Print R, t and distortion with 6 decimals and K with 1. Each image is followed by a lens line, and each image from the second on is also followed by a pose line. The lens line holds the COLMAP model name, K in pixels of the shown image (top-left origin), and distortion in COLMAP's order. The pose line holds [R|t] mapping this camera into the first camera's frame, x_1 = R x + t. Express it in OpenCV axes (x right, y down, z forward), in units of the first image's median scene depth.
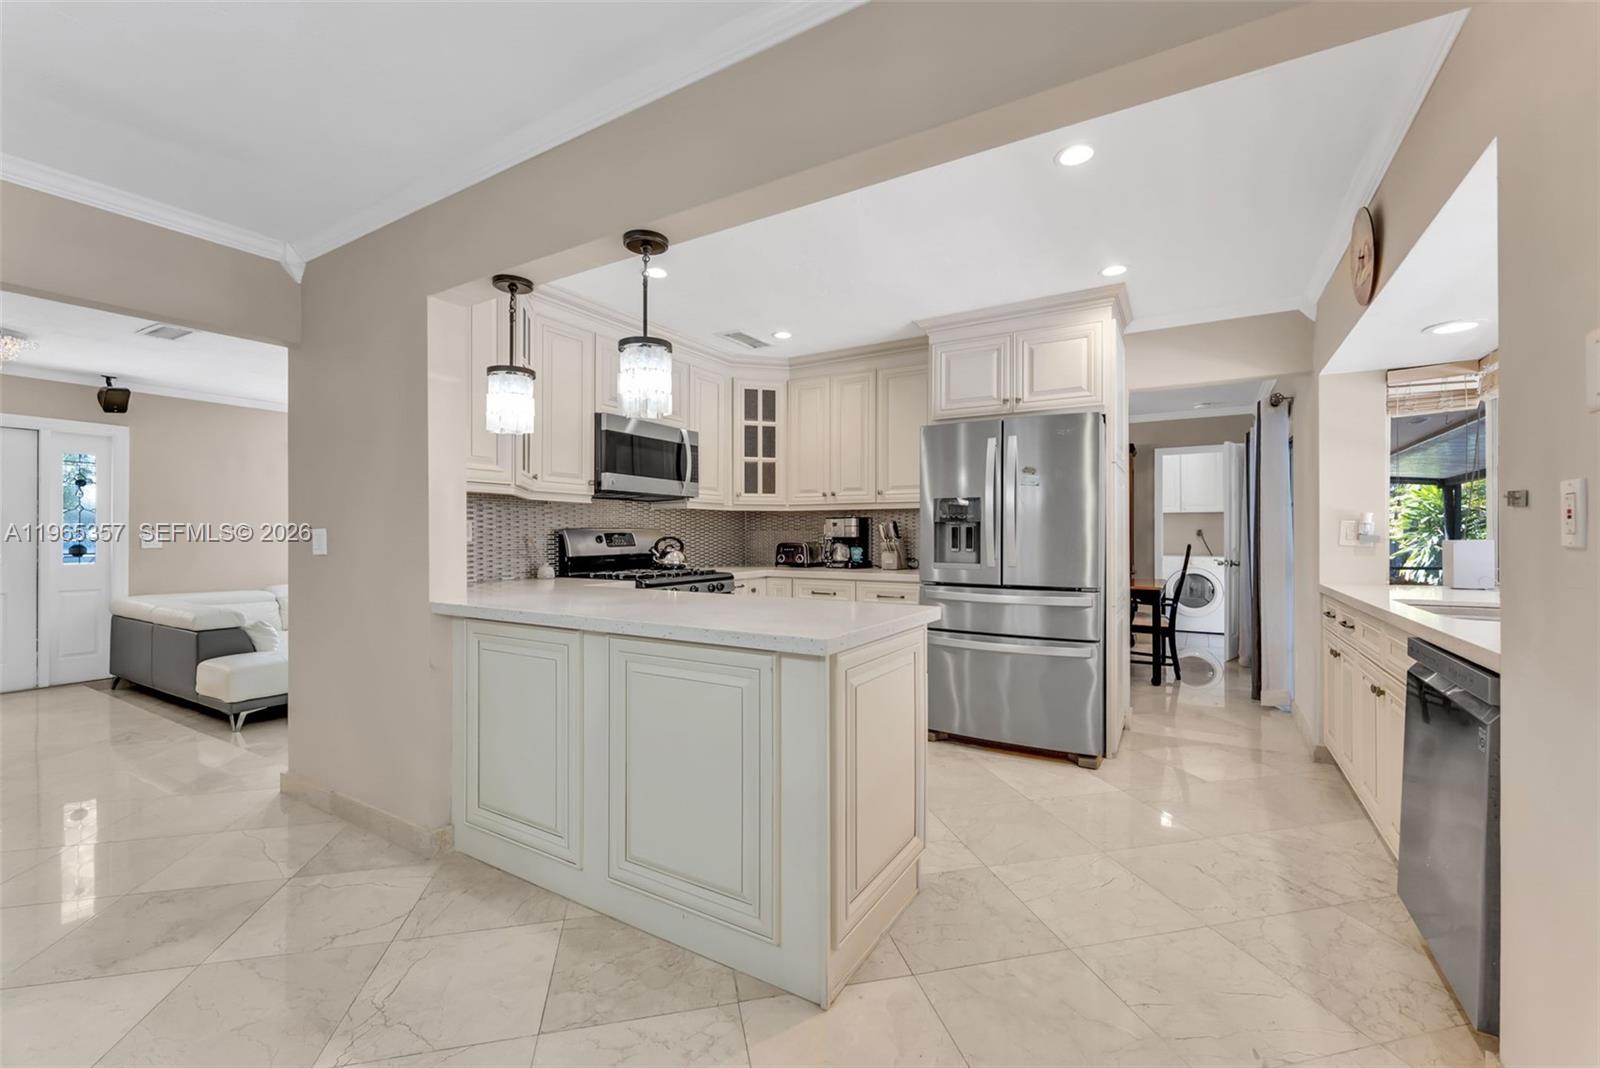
lens RADIAL K [[653.3, 0, 802.8], [0, 653.3, 534.7], [0, 0, 1]] dist [0.002075, 0.000259]
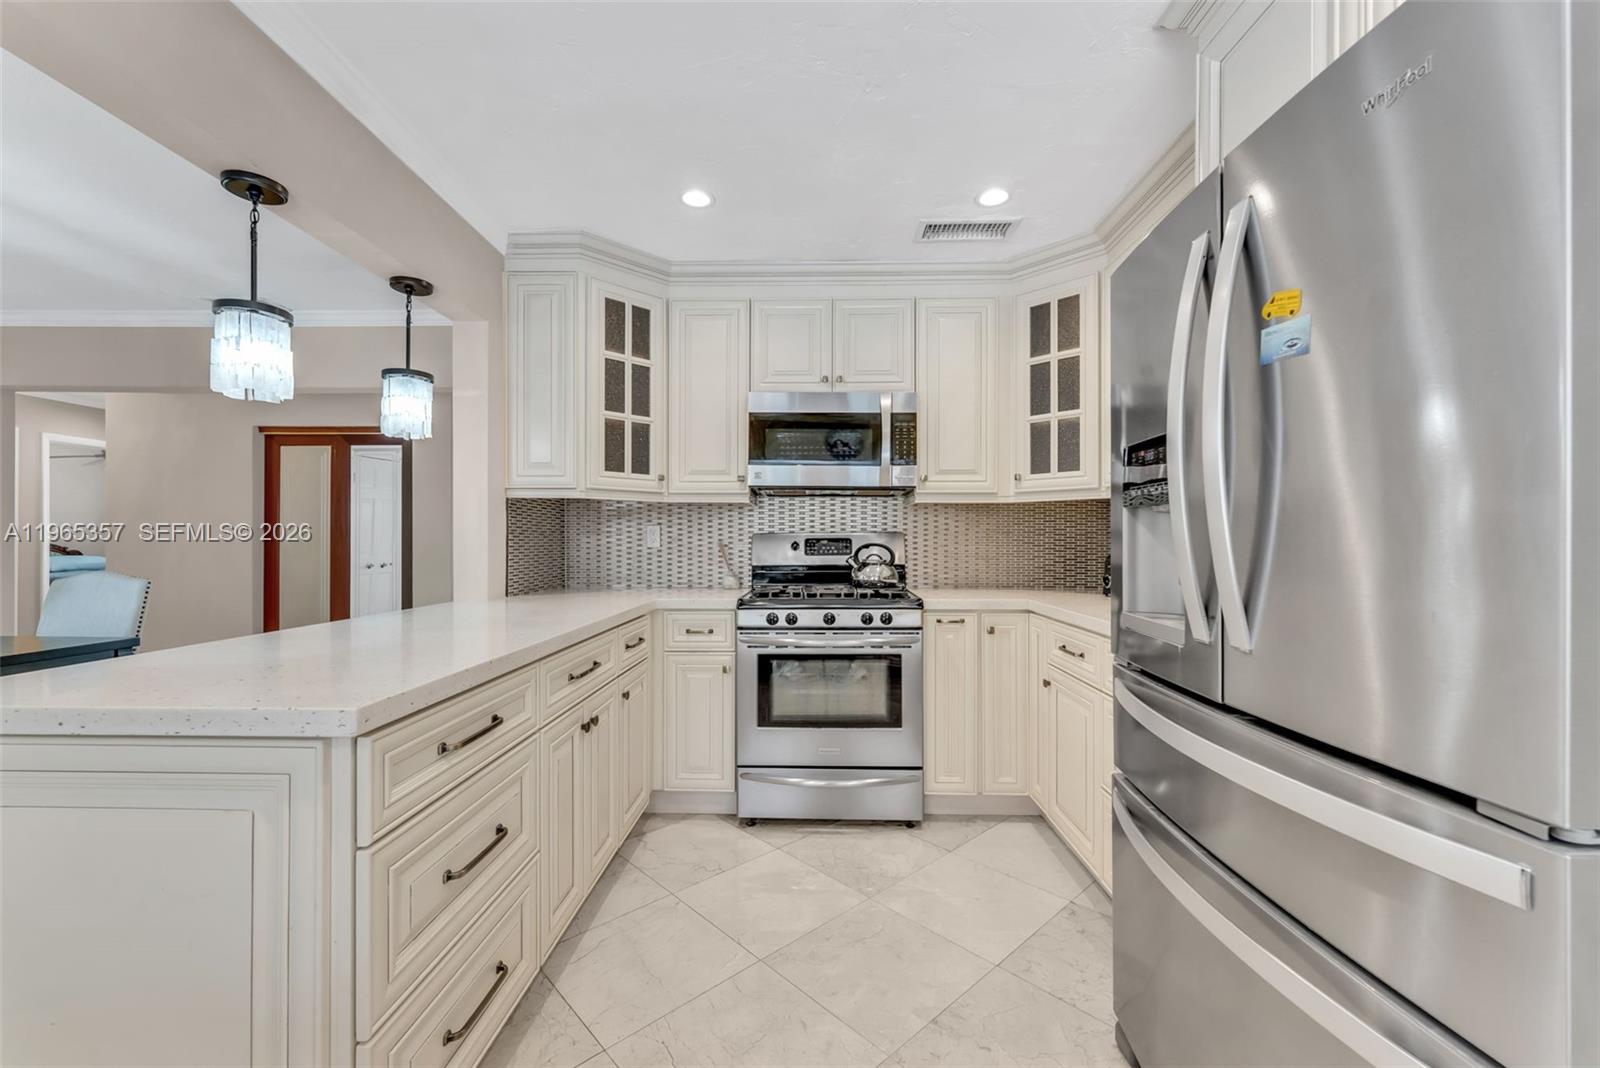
lens RADIAL K [[653.3, 0, 804.4], [0, 653.3, 537.7], [0, 0, 1]] dist [0.002075, 0.000259]
pose [[0.507229, -0.003917, -0.861803, 0.390224], [-0.000757, 0.999987, -0.004990, 0.001002], [0.861811, 0.003184, 0.507219, 0.570038]]
